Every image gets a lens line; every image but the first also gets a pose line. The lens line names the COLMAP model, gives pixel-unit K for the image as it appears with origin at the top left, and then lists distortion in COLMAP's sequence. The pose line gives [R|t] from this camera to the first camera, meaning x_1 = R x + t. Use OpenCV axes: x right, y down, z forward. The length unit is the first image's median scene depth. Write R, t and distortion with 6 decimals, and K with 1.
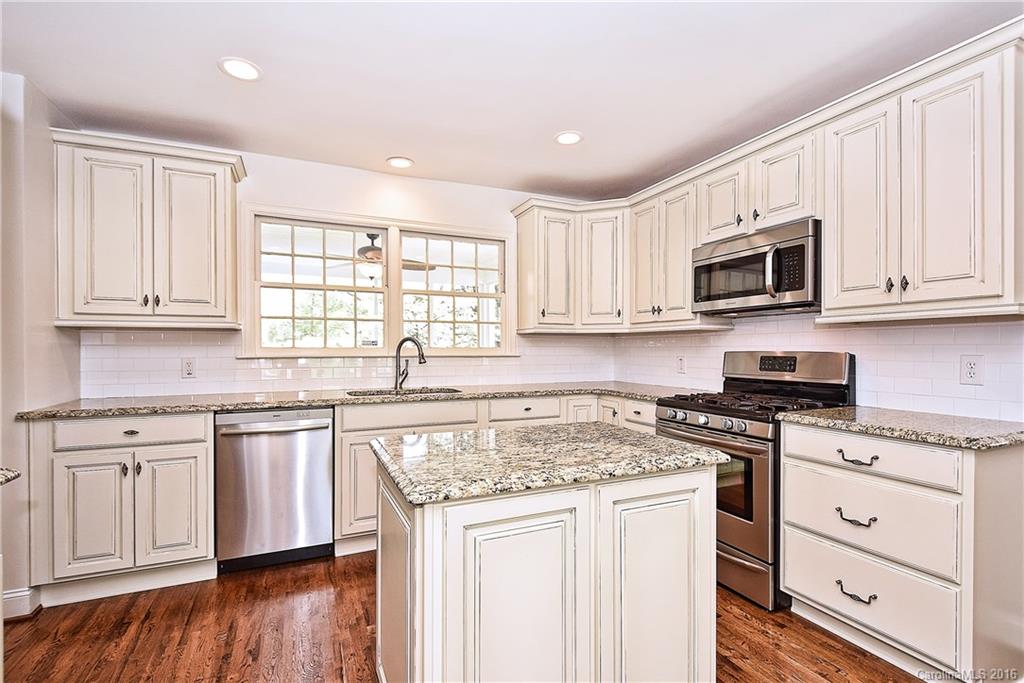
lens RADIAL K [[476.3, 0, 512.7], [0, 476.3, 347.4], [0, 0, 1]] dist [0.008167, -0.002203]
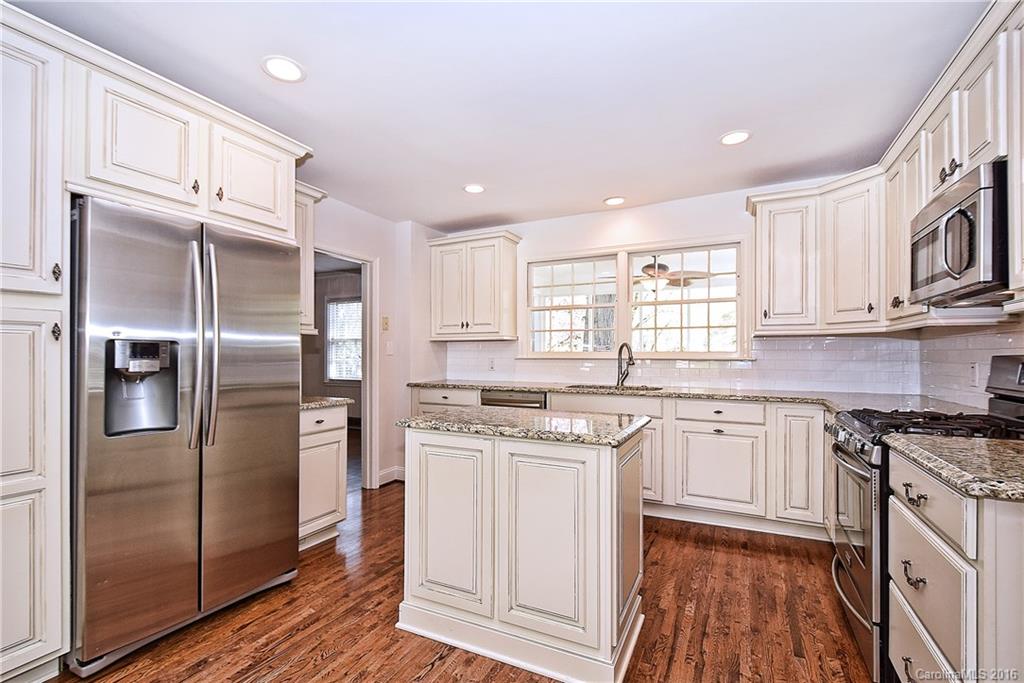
lens RADIAL K [[476.3, 0, 519.2], [0, 476.3, 348.8], [0, 0, 1]] dist [0.008167, -0.002203]
pose [[0.637412, -0.007902, -0.770483, 0.548651], [0.001036, 0.999955, -0.009399, 0.004741], [0.770523, 0.005193, 0.637391, 0.029463]]
